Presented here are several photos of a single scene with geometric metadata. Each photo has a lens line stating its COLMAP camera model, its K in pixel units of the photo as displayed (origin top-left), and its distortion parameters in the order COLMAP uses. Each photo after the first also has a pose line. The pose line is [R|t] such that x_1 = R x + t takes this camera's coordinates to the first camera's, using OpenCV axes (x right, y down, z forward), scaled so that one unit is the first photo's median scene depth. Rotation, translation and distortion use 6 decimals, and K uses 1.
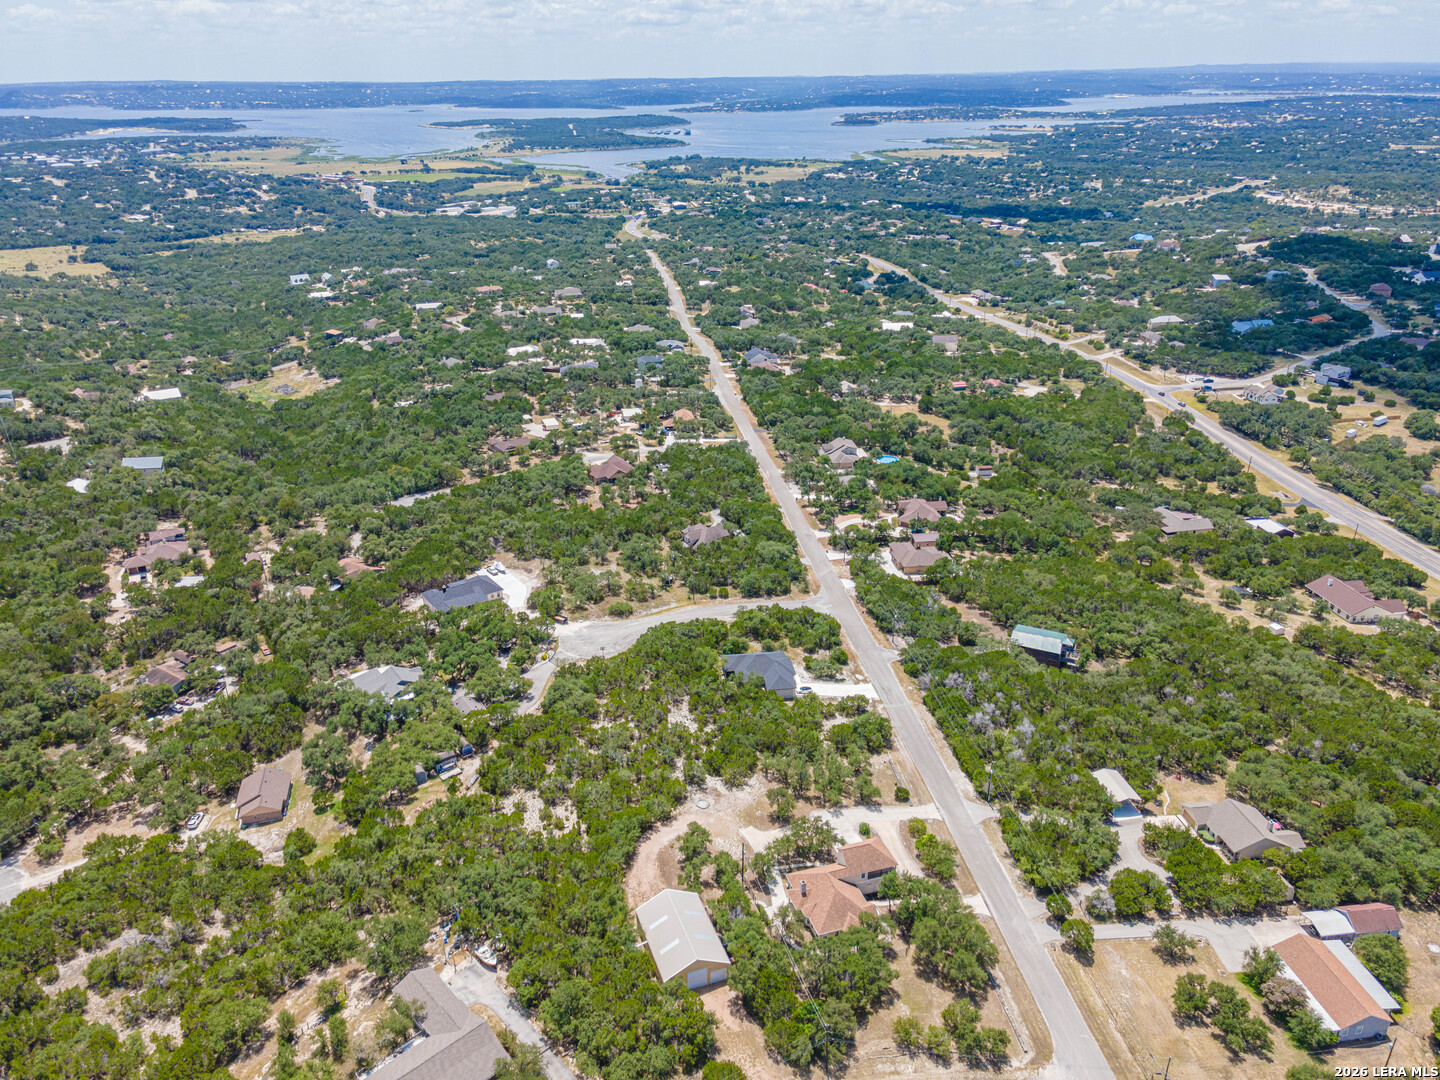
lens RADIAL K [[1039.2, 0, 705.2], [0, 1039.2, 538.5], [0, 0, 1]] dist [0.040976, 0.006934]
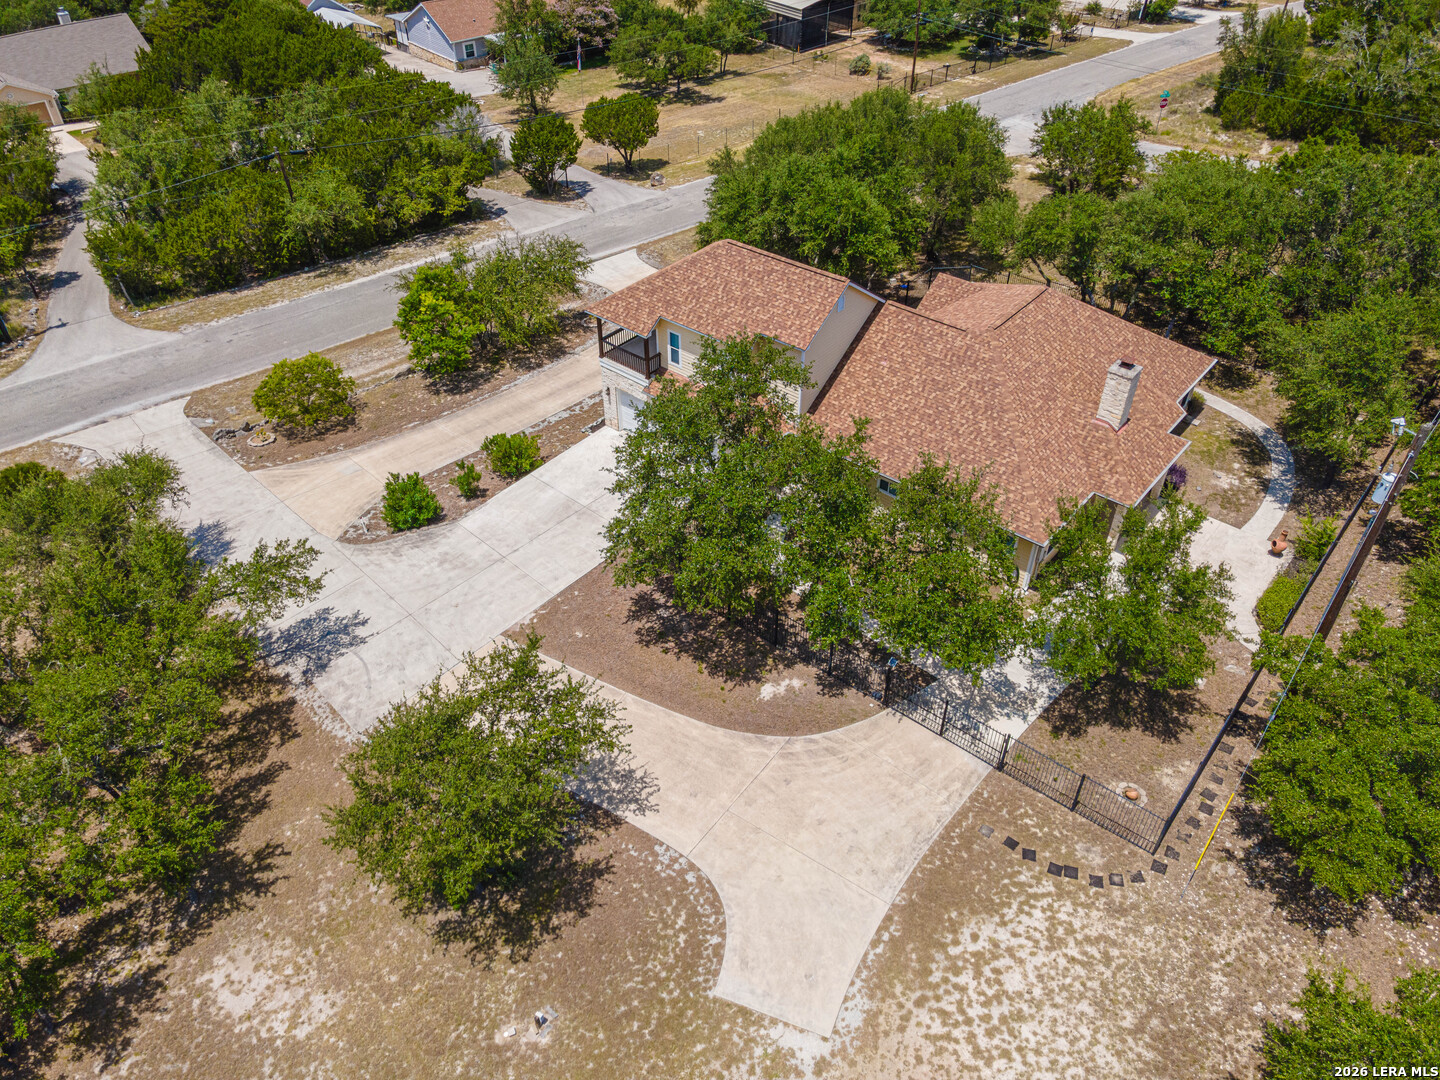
lens RADIAL K [[1039.2, 0, 710.4], [0, 1039.2, 539.9], [0, 0, 1]] dist [0.040976, 0.006934]
pose [[-0.544594, -0.525794, 0.653421, -0.006516], [0.348376, 0.566881, 0.746512, 0.152699], [-0.762923, 0.634182, -0.125546, 0.957520]]
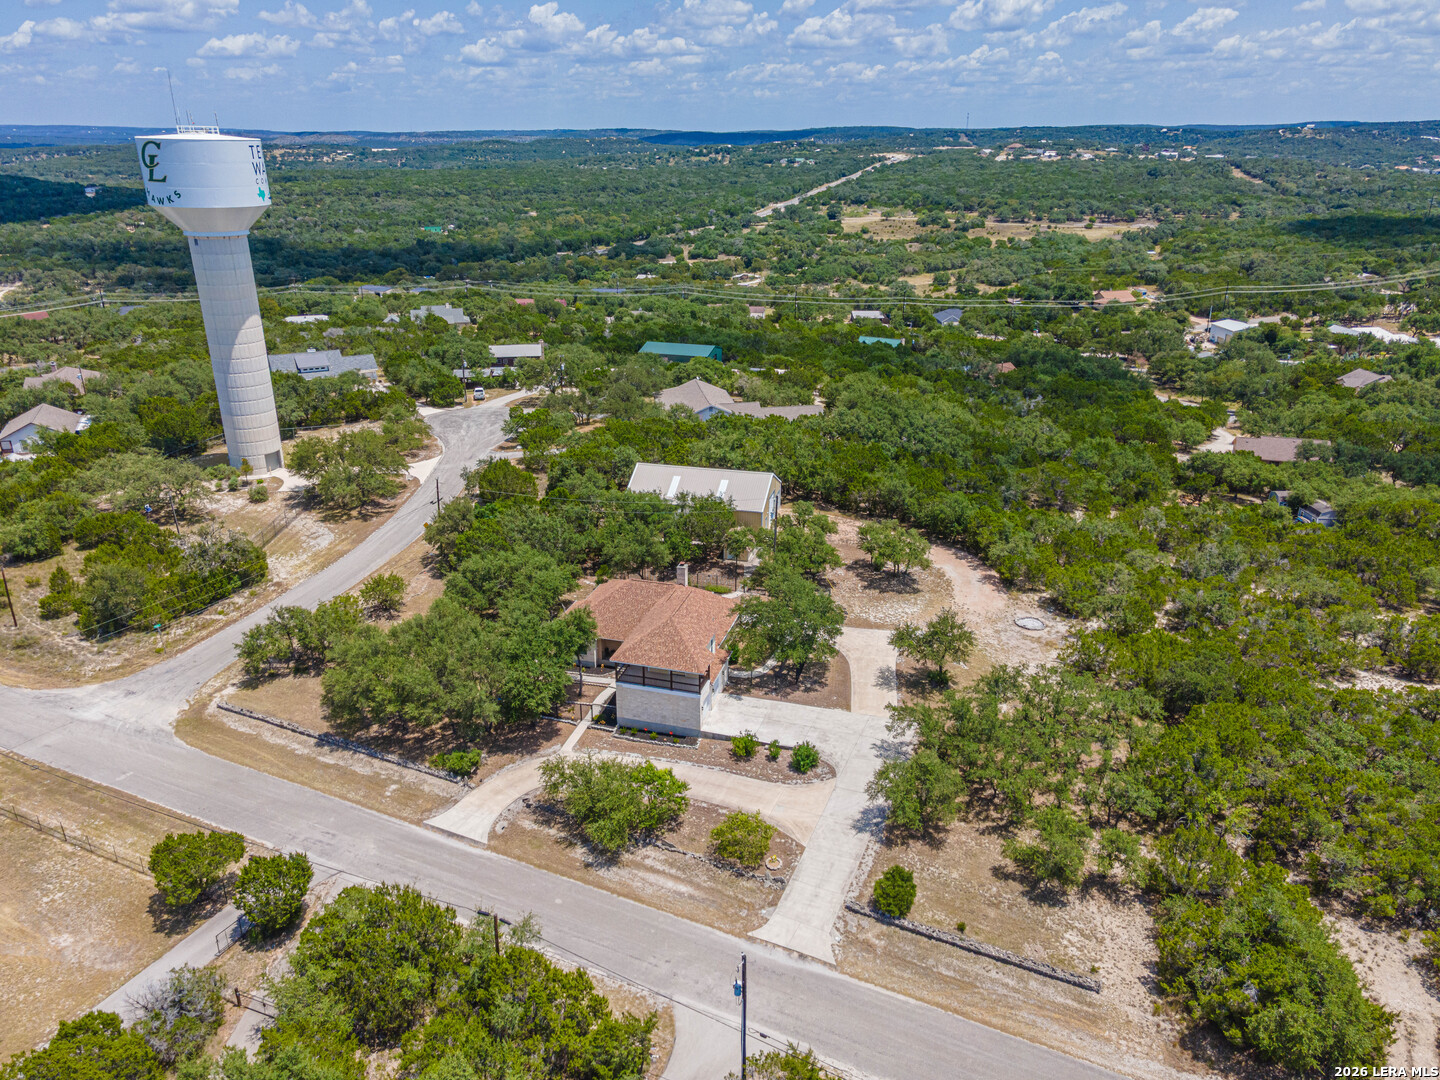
lens RADIAL K [[1039.2, 0, 714.0], [0, 1039.2, 545.7], [0, 0, 1]] dist [0.040976, 0.006934]
pose [[-0.549509, 0.322006, -0.770942, 0.434555], [-0.334117, 0.761053, 0.556026, 0.010939], [0.765772, 0.563126, -0.310617, 1.020345]]
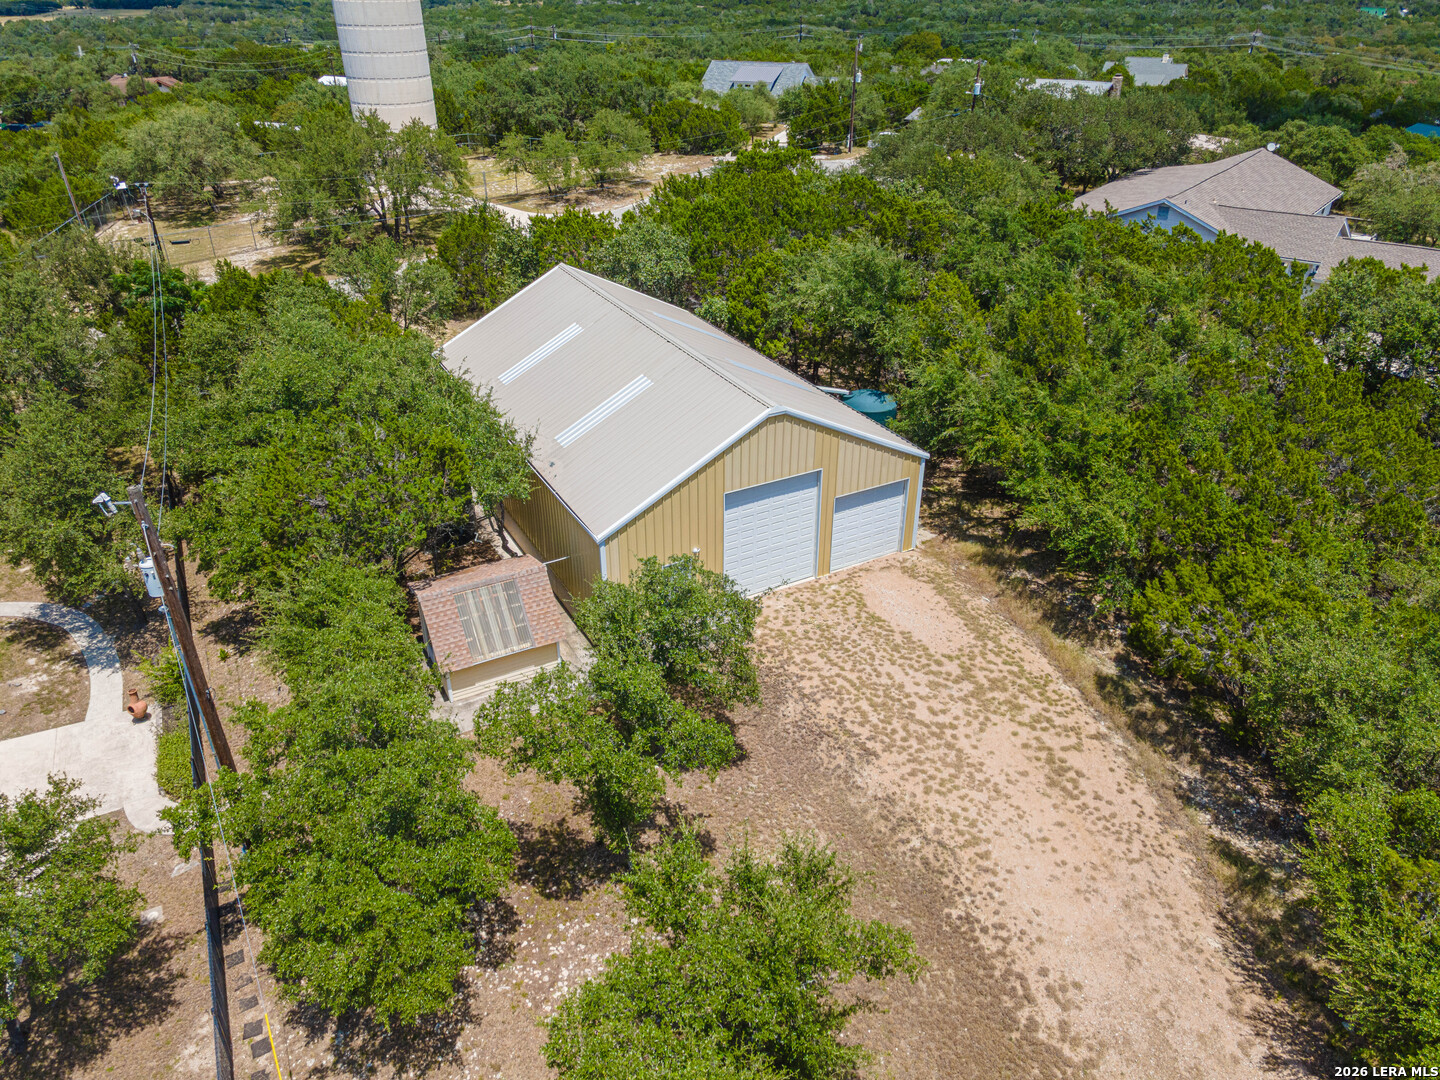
lens RADIAL K [[1039.2, 0, 720.1], [0, 1039.2, 533.4], [0, 0, 1]] dist [0.040976, 0.006934]
pose [[-0.987187, 0.090182, -0.131642, -0.004613], [-0.052122, 0.597495, 0.800177, 0.186071], [0.150817, 0.796785, -0.585139, 0.939514]]
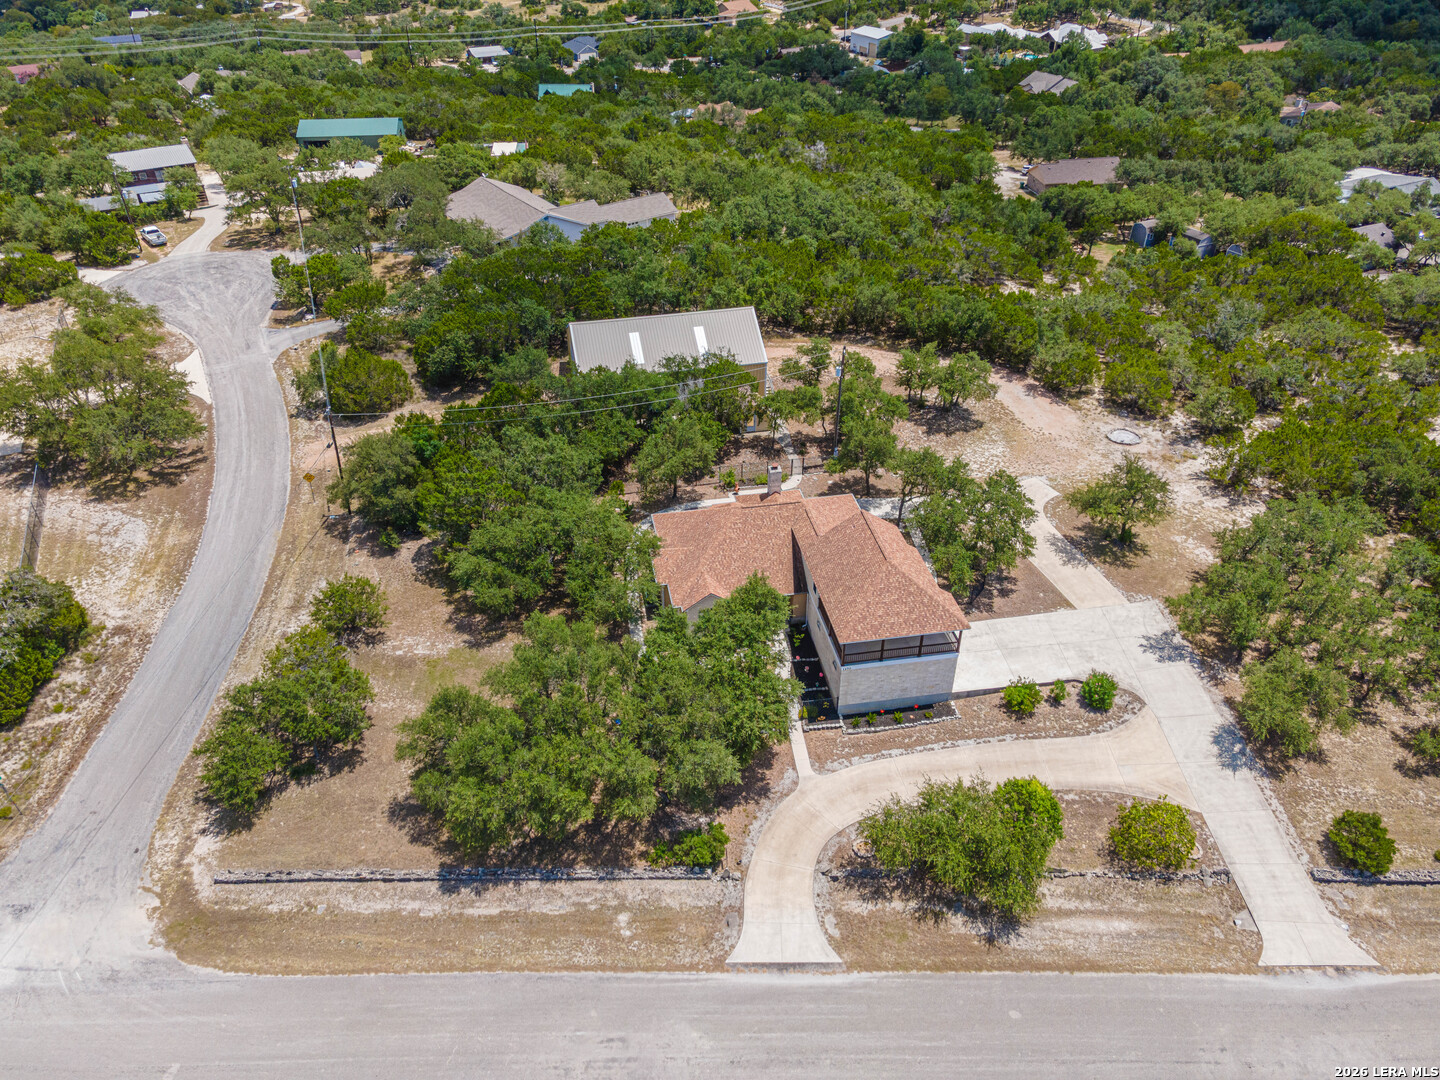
lens RADIAL K [[1039.2, 0, 715.8], [0, 1039.2, 538.5], [0, 0, 1]] dist [0.040976, 0.006934]
pose [[-0.121288, 0.581796, -0.804241, 0.381780], [-0.398176, 0.713661, 0.576319, 0.106739], [0.909255, 0.390130, 0.145099, 0.807431]]
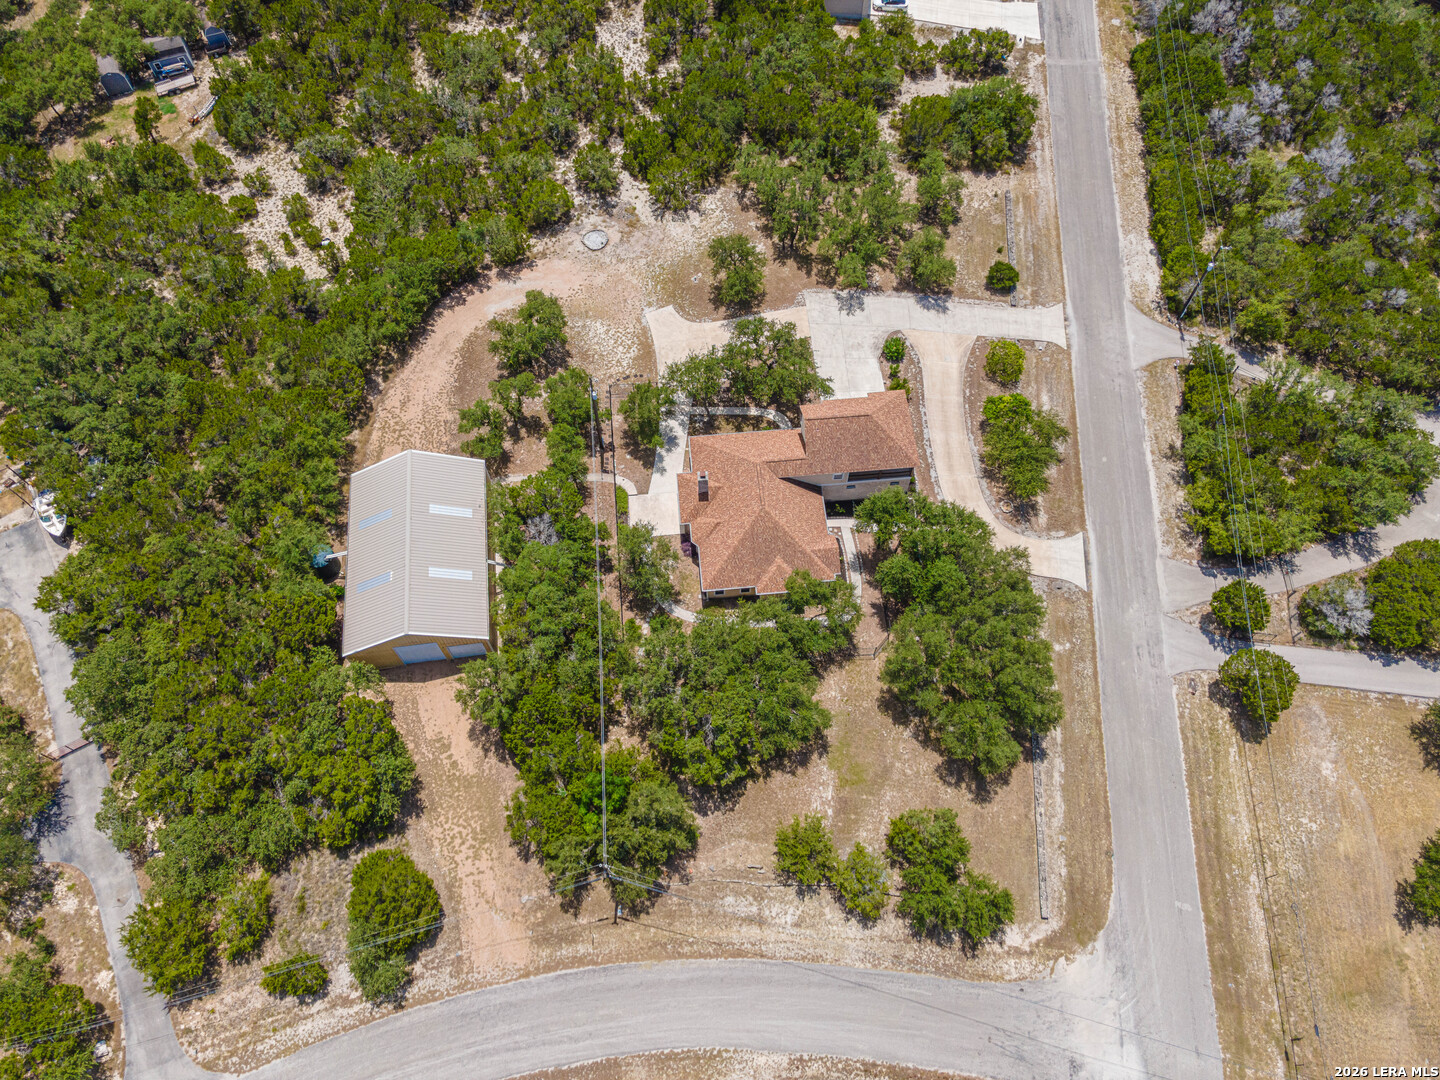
lens RADIAL K [[1039.2, 0, 708.2], [0, 1039.2, 532.9], [0, 0, 1]] dist [0.040976, 0.006934]
pose [[0.977090, 0.186297, -0.102905, 0.129835], [-0.083378, 0.779929, 0.620289, 0.048284], [0.195816, -0.597498, 0.777594, 0.535883]]
